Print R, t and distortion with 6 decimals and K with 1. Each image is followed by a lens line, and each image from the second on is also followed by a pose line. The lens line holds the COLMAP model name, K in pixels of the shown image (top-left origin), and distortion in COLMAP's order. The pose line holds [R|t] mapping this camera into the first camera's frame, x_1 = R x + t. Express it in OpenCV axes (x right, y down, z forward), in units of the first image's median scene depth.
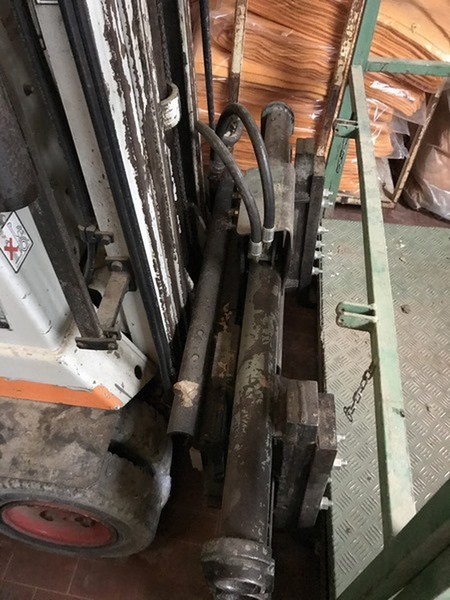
lens RADIAL K [[495.4, 0, 225.0], [0, 495.4, 300.0], [0, 0, 1]] dist [0.042930, -0.022333]
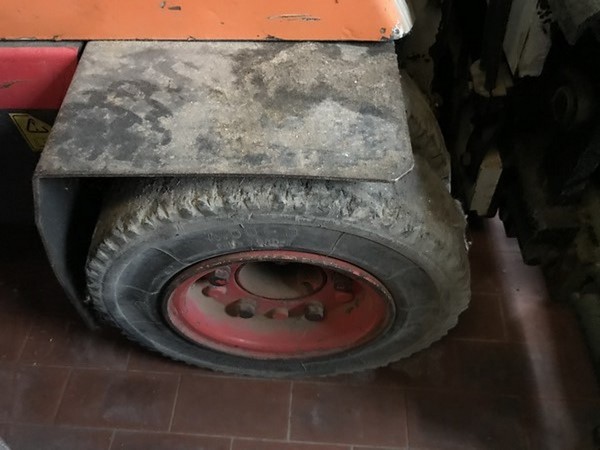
lens RADIAL K [[495.4, 0, 300.0], [0, 495.4, 225.0], [0, 0, 1]] dist [0.042930, -0.022333]
pose [[0.993047, -0.114610, 0.026870, -0.346153], [0.110782, 0.987059, 0.115935, 0.335288], [-0.039810, -0.112153, 0.992893, 0.559392]]
